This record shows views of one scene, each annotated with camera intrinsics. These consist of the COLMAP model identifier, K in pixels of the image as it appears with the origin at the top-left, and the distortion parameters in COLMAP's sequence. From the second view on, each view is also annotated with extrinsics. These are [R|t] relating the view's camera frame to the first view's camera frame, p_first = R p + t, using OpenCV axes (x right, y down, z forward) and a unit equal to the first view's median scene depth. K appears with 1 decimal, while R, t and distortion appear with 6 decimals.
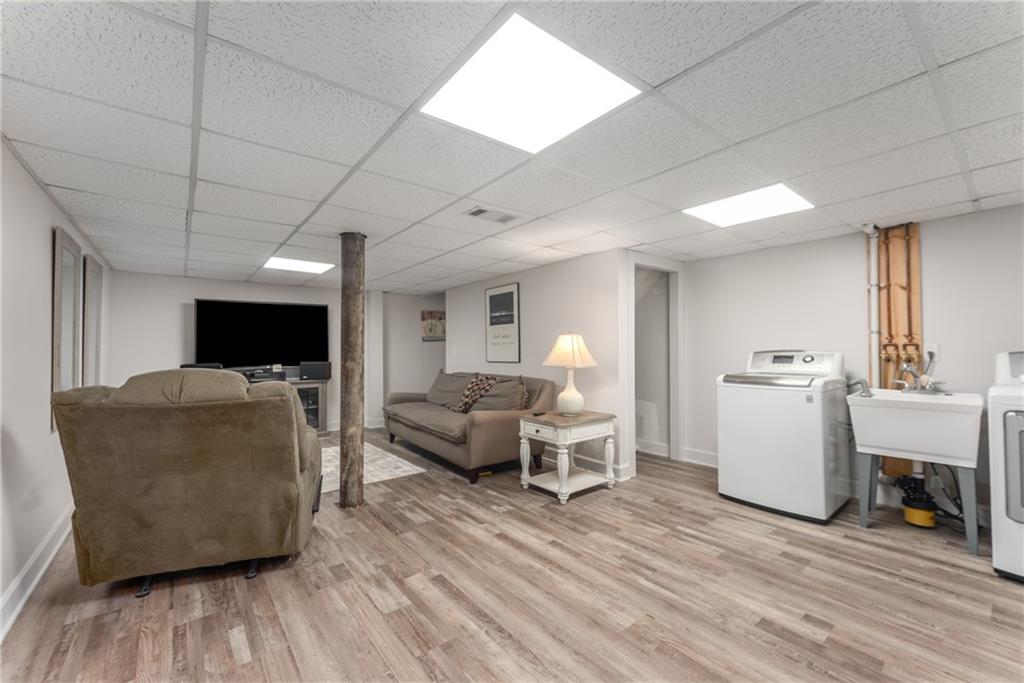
lens RADIAL K [[419.7, 0, 511.5], [0, 419.7, 342.8], [0, 0, 1]] dist [0.000018, -0.000260]
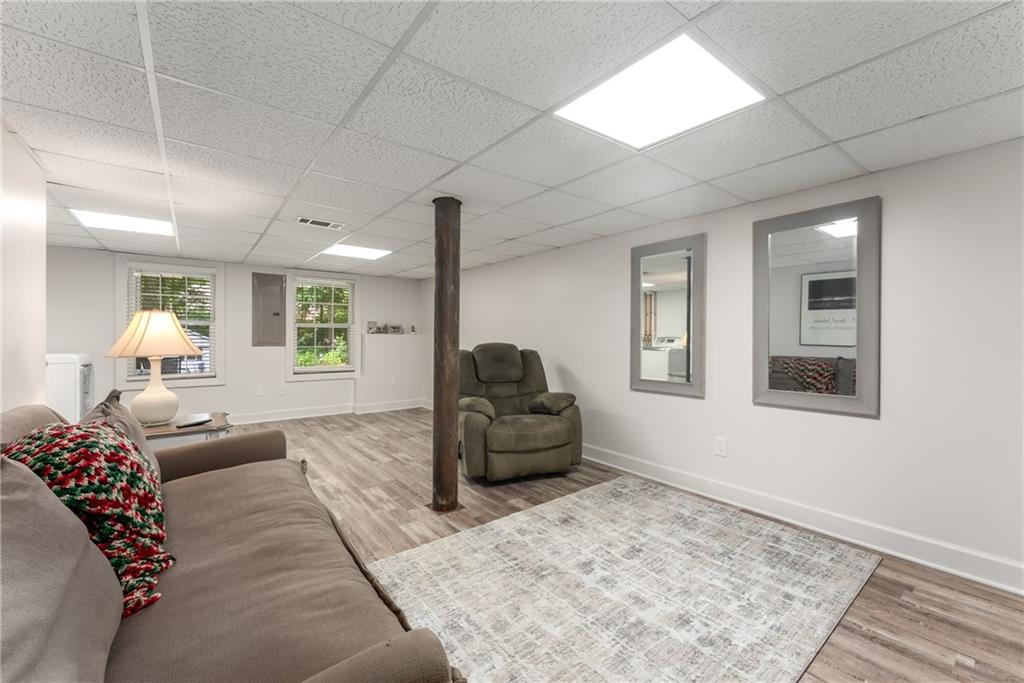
lens RADIAL K [[419.7, 0, 511.7], [0, 419.7, 336.5], [0, 0, 1]] dist [0.000018, -0.000260]
pose [[-0.999869, -0.002588, 0.015968, -0.569664], [-0.002843, 0.999868, -0.015971, 0.039726], [-0.015924, -0.016014, -0.999745, 2.015155]]
